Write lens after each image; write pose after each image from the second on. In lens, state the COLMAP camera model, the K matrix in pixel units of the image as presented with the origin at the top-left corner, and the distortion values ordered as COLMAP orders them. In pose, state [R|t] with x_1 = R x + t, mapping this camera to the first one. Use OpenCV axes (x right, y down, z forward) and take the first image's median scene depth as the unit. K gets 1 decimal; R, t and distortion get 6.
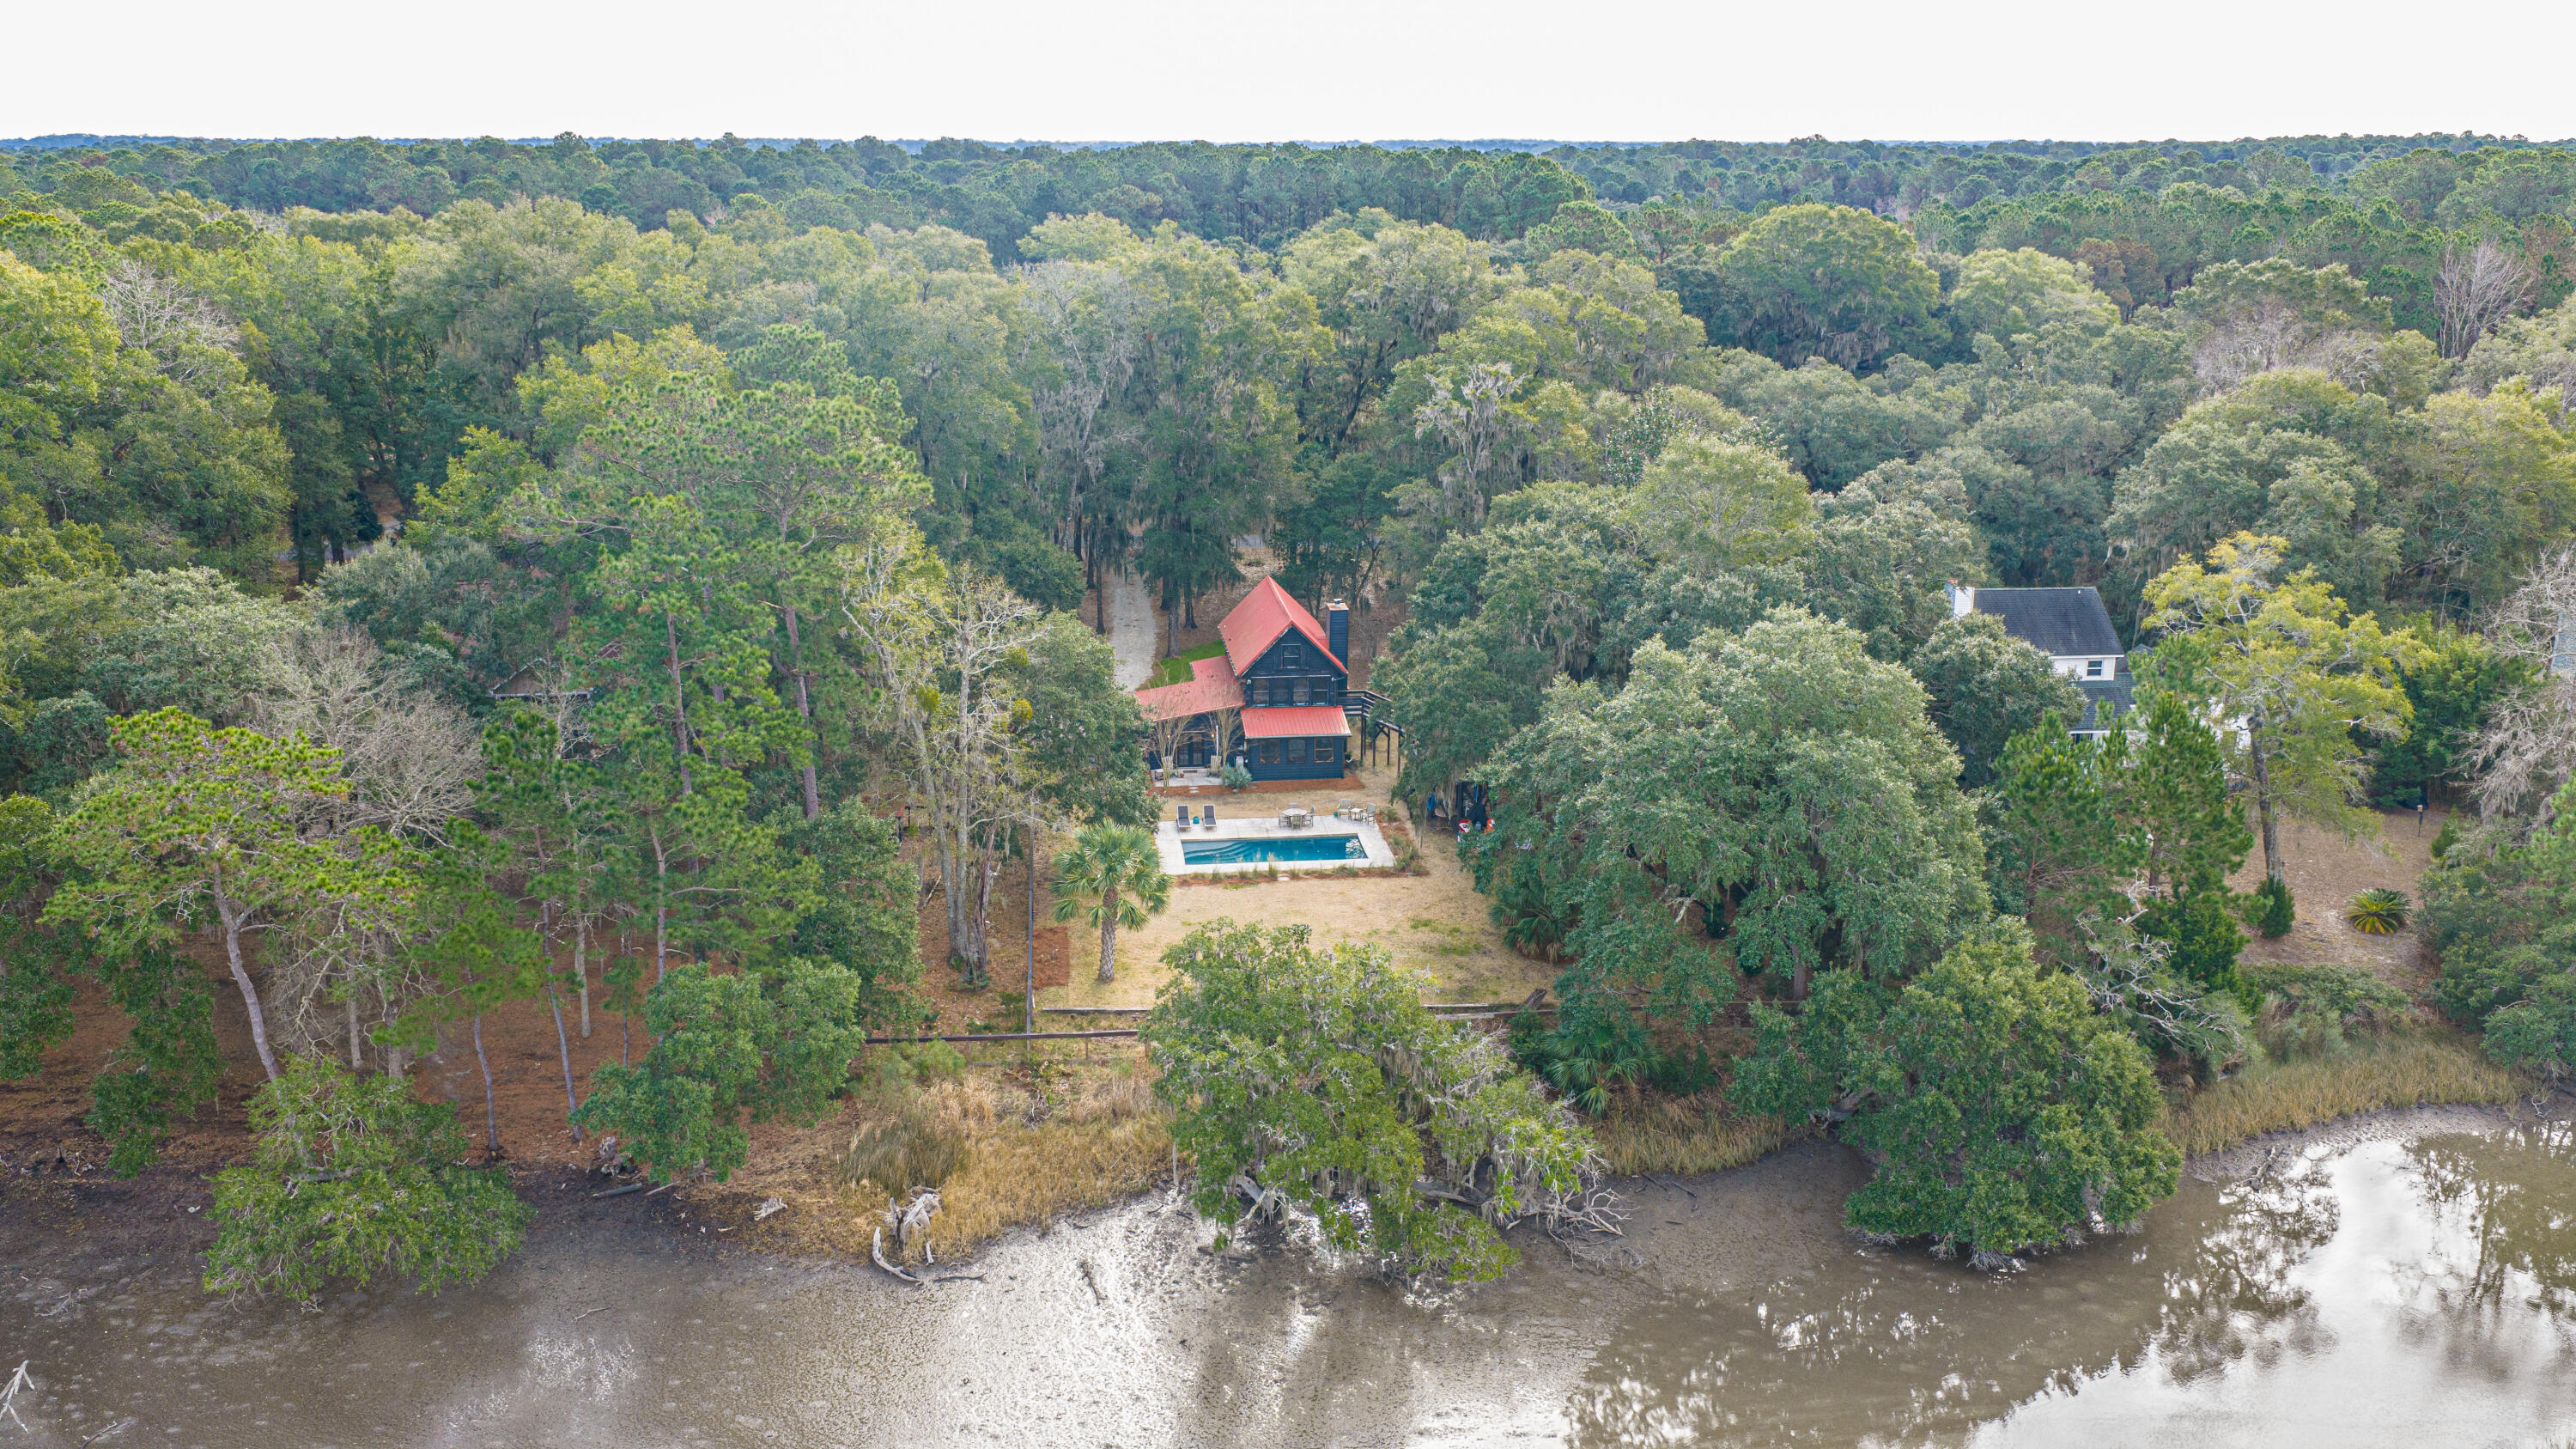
lens RADIAL K [[2106.4, 0, 1291.8], [0, 2106.4, 725.7], [0, 0, 1]] dist [0.019157, -0.041915]
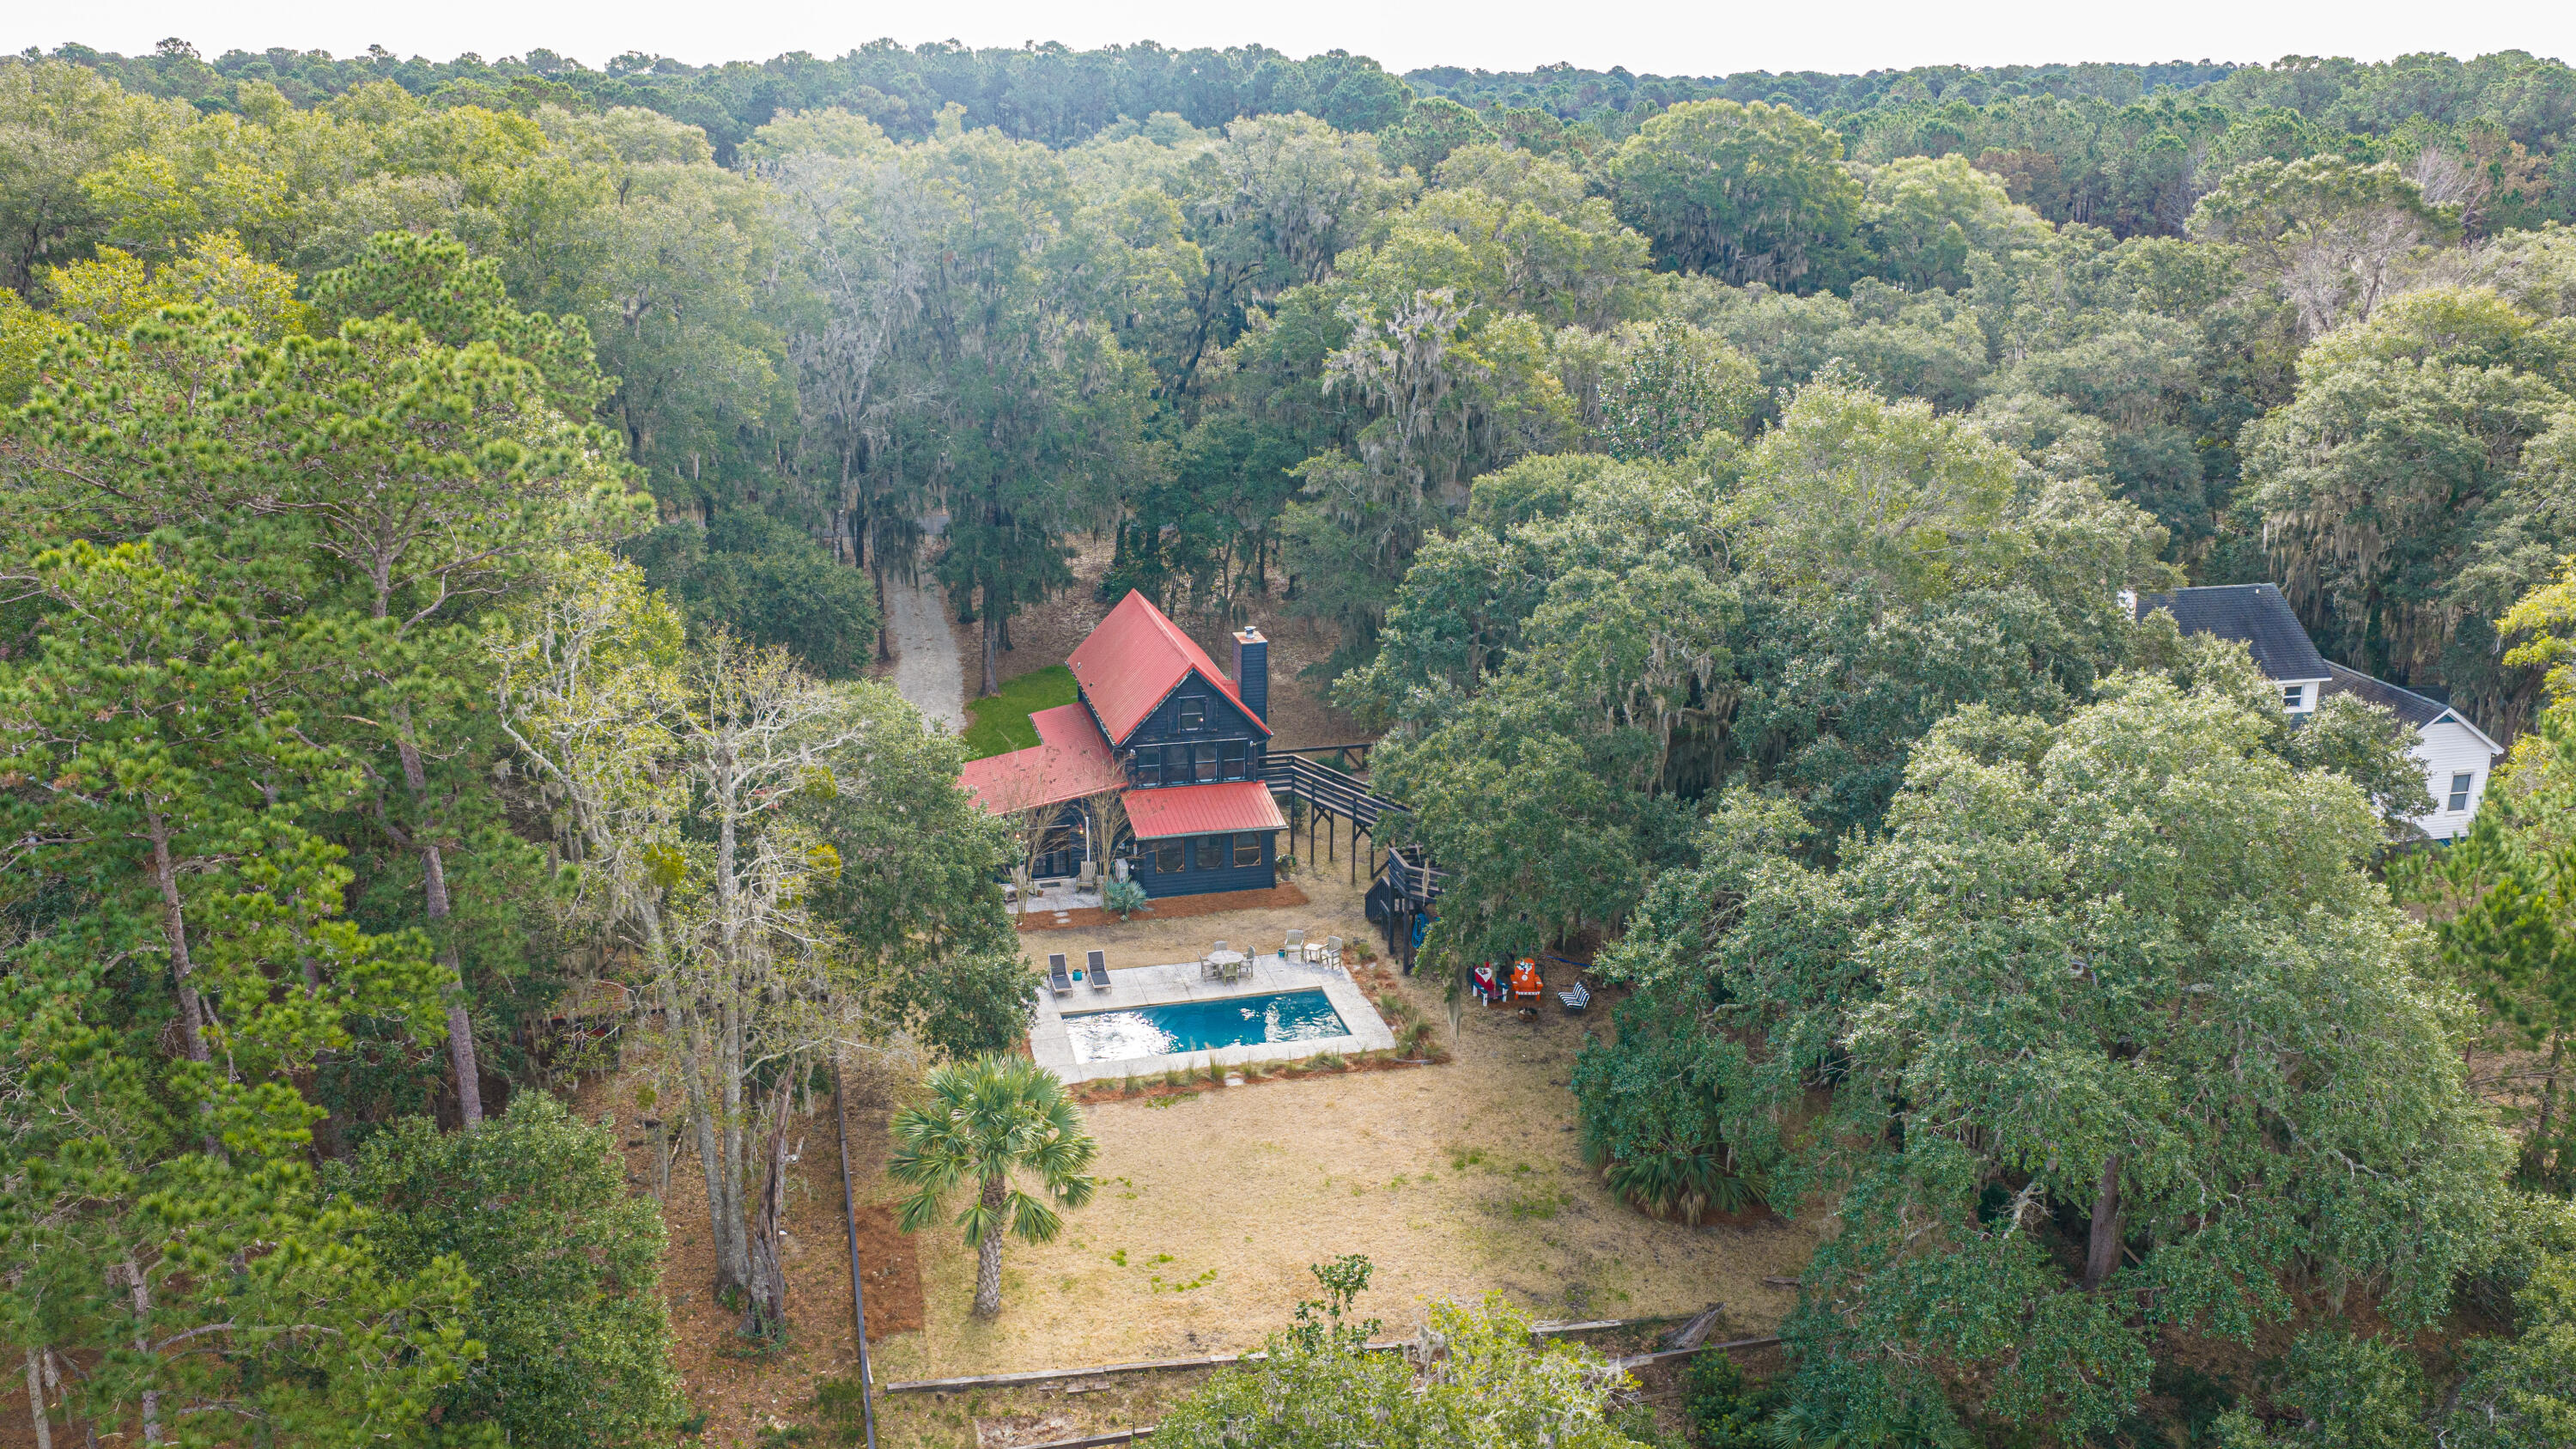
lens RADIAL K [[2065.6, 0, 1282.4], [0, 2065.6, 725.3], [0, 0, 1]] dist [0.014641, -0.013170]
pose [[0.990783, -0.036305, 0.130504, -0.074160], [0.032507, 0.998987, 0.031113, -0.061325], [-0.131501, -0.026584, 0.990959, 0.399900]]
